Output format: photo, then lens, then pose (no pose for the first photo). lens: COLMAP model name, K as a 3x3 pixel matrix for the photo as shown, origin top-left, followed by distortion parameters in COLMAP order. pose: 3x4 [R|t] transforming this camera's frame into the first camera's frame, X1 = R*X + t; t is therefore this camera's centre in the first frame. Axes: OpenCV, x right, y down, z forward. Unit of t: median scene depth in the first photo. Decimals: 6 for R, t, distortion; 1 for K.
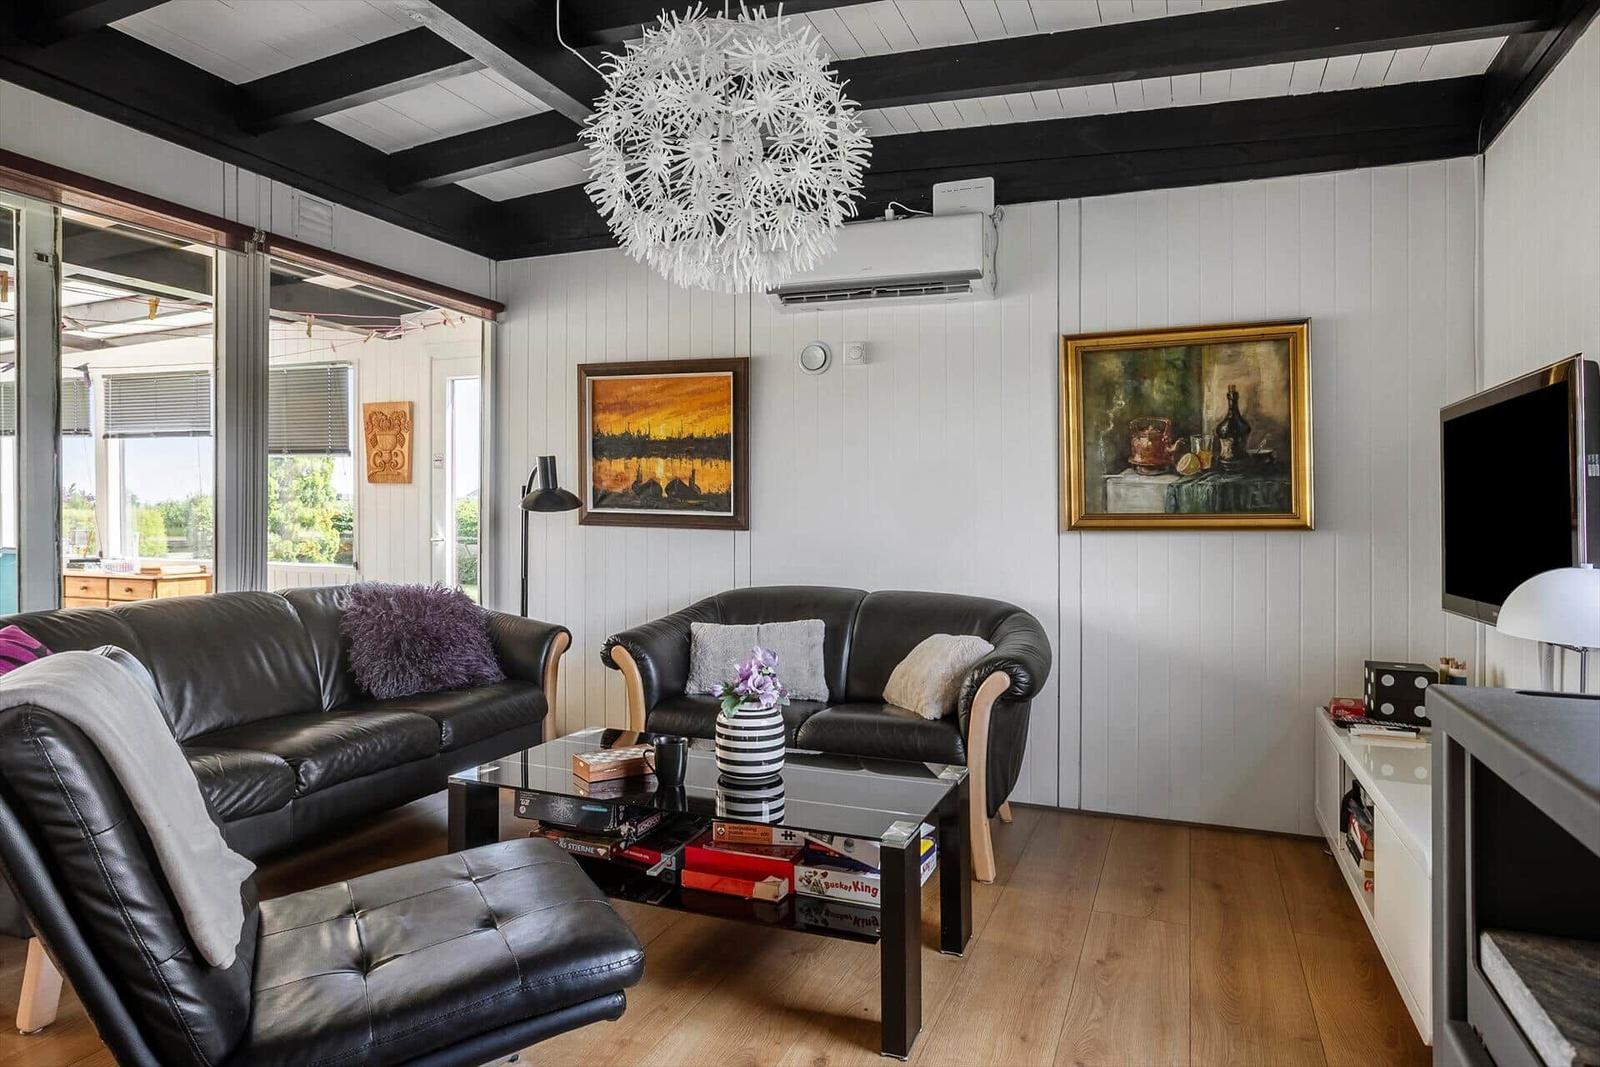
lens RADIAL K [[978.2, 0, 793.7], [0, 978.2, 518.3], [0, 0, 1]] dist [-0.005735, 0.000390]
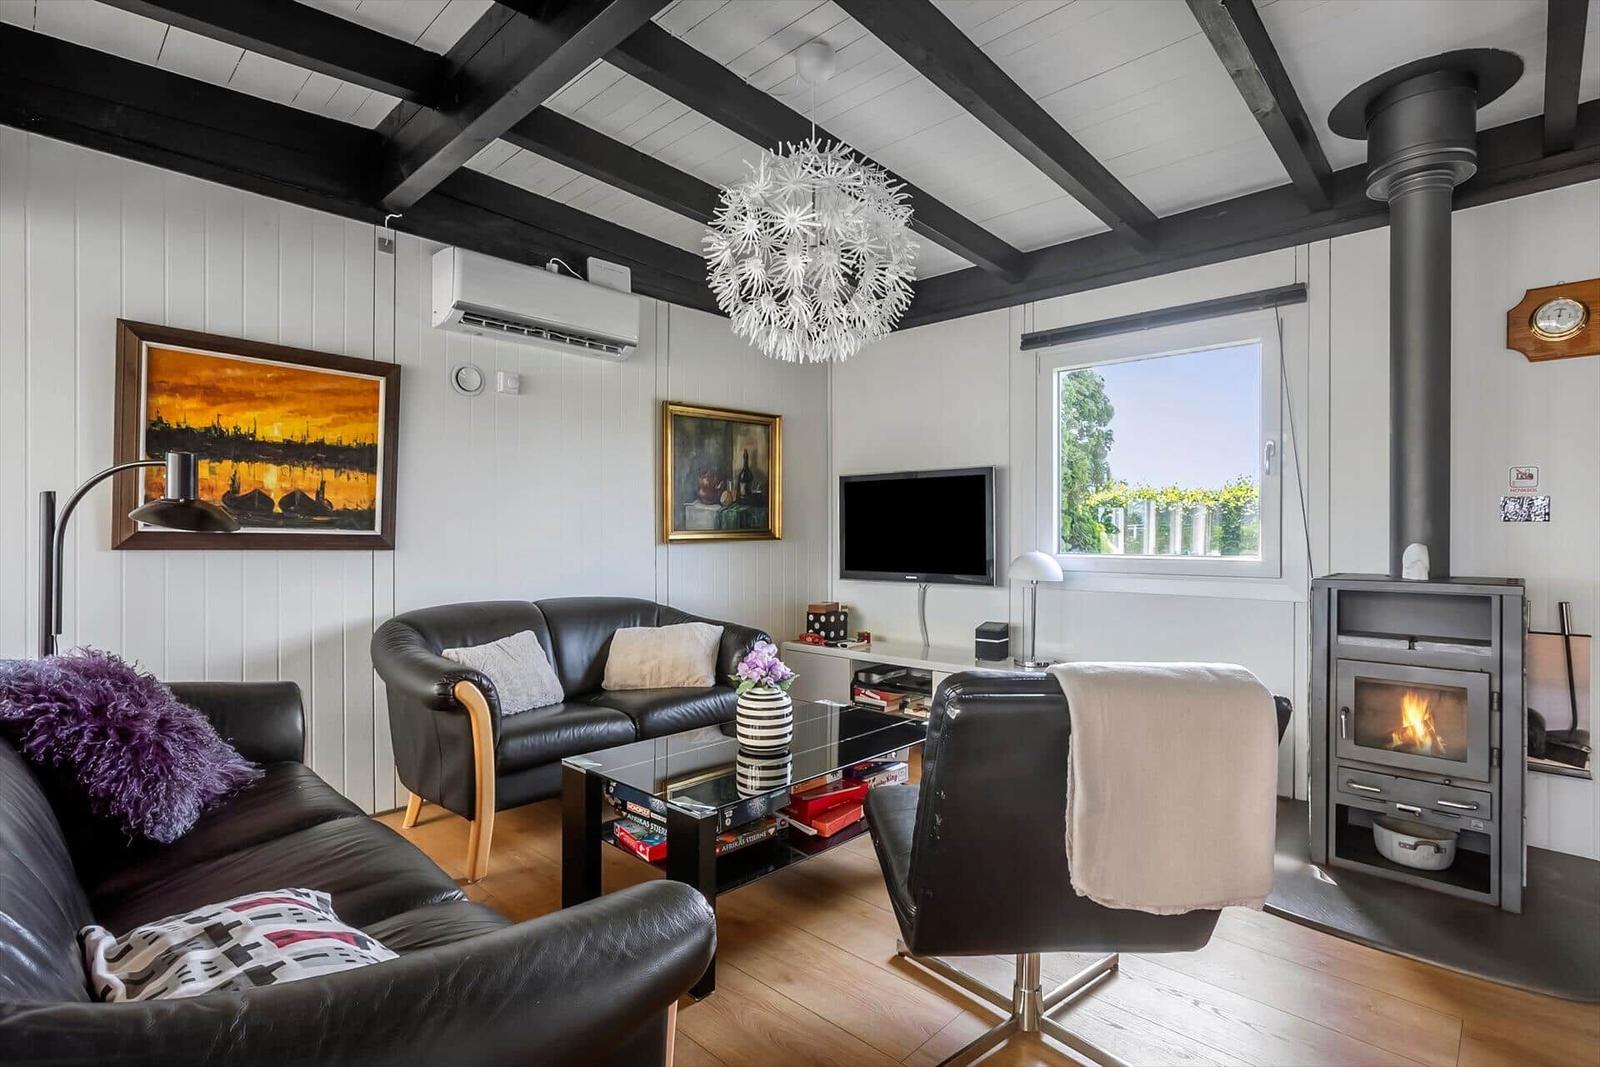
lens RADIAL K [[776.7, 0, 850.9], [0, 776.7, 529.7], [0, 0, 1]] dist [0.013311, 0.001811]
pose [[0.355617, -0.006833, 0.934607, -0.644944], [0.003387, 0.999976, 0.006022, -0.011047], [-0.934625, 0.001024, 0.355632, 0.363365]]
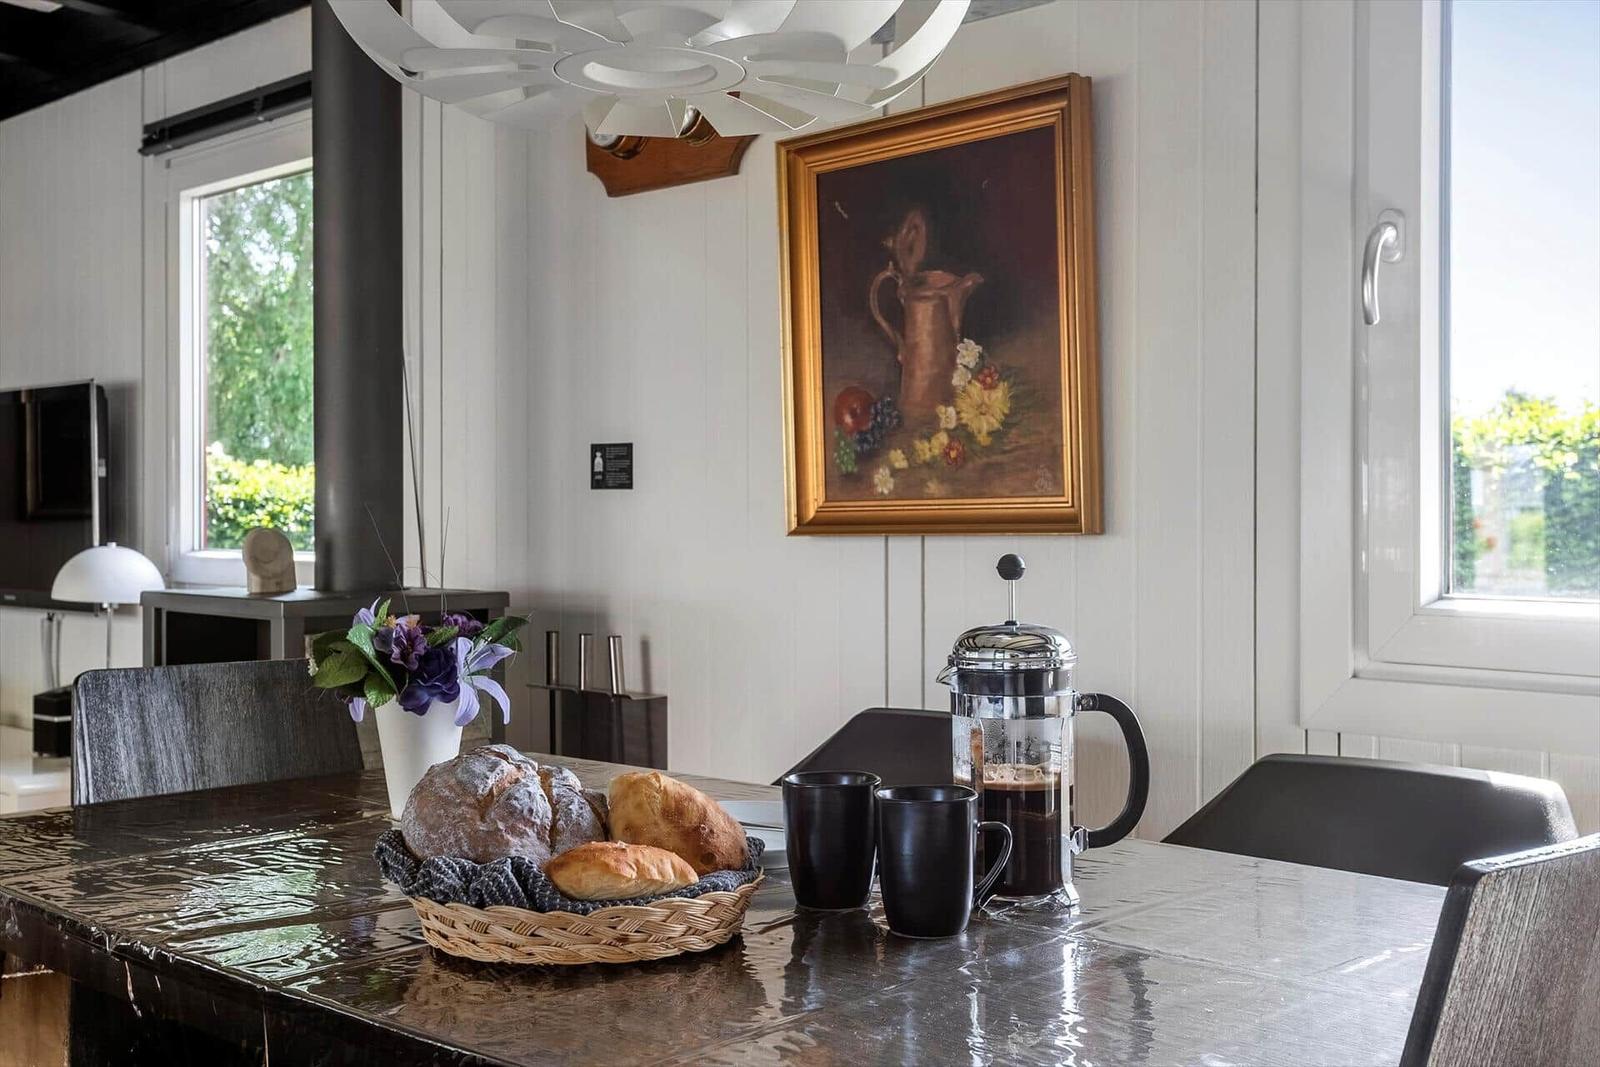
lens RADIAL K [[1728.0, 0, 805.5], [0, 1728.0, 517.6], [0, 0, 1]] dist [0.051974, 0.000000]
pose [[0.388276, -0.008065, 0.921508, -0.515176], [0.001917, 0.999967, 0.007945, -0.002730], [-0.921541, -0.001318, 0.388279, -0.406780]]
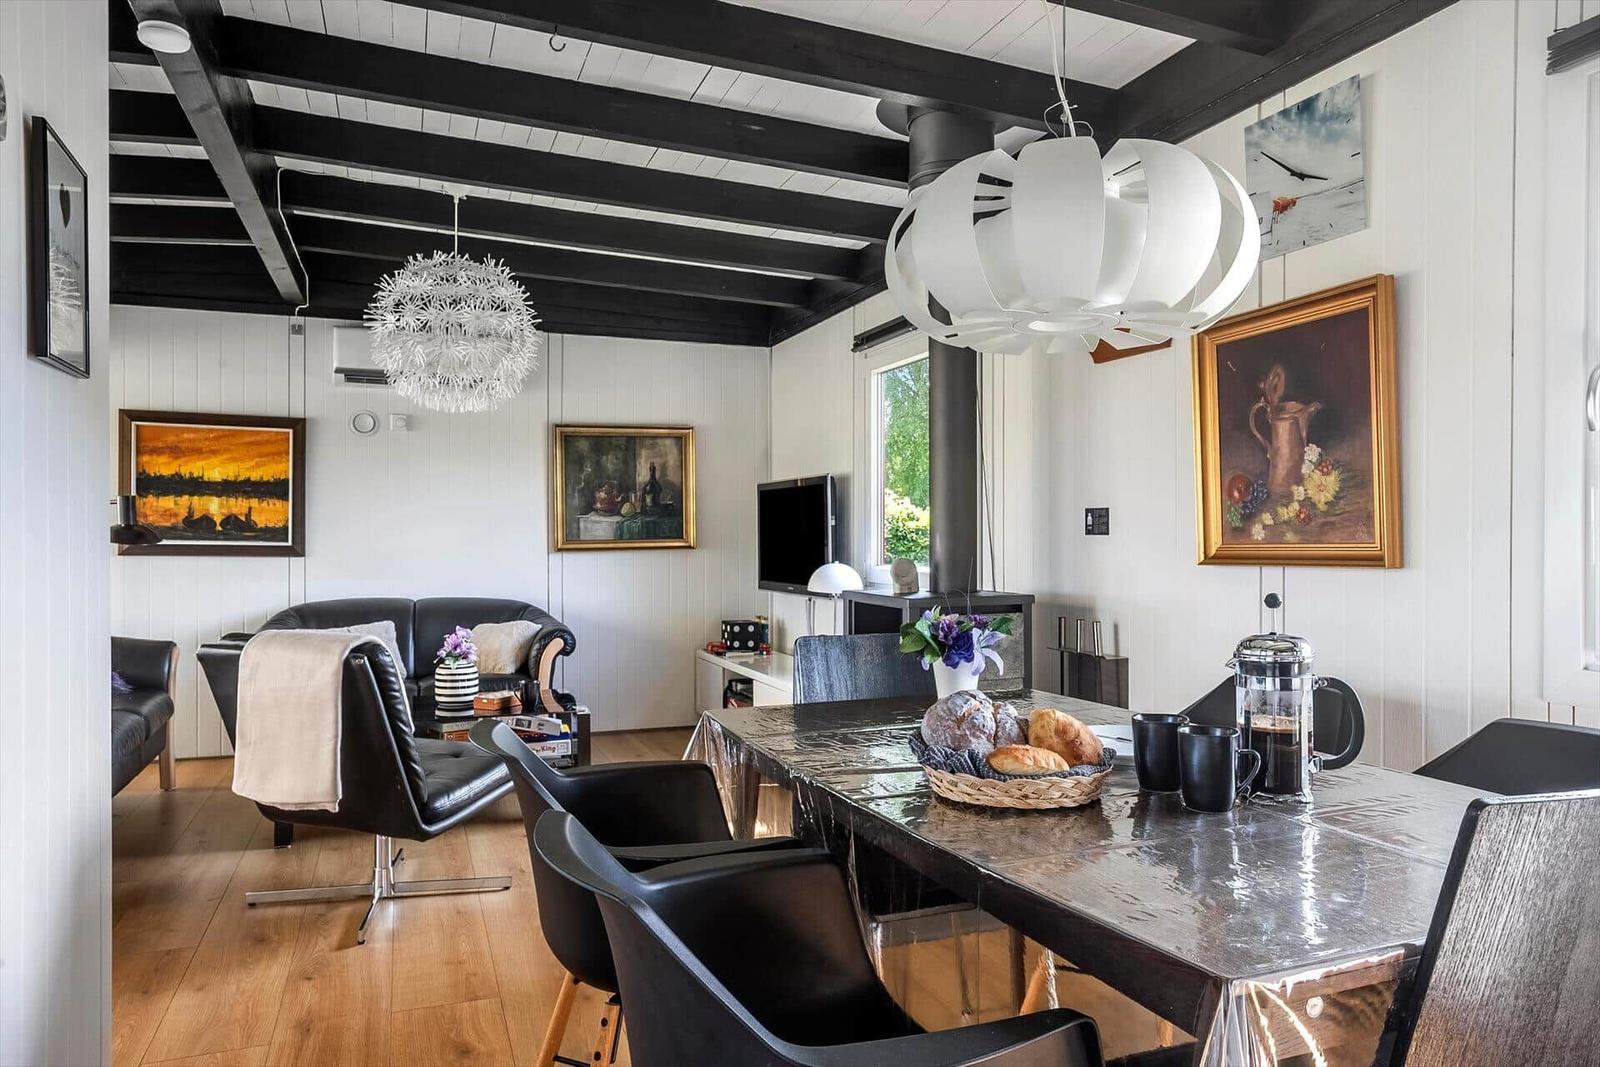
lens RADIAL K [[1045.0, 0, 830.6], [0, 1045.0, 541.7], [0, 0, 1]] dist [0.008409, 0.012957]
pose [[0.720415, -0.014426, 0.693393, -0.538182], [0.009242, 0.999895, 0.011201, -0.017007], [-0.693481, -0.001661, 0.720473, -0.468967]]
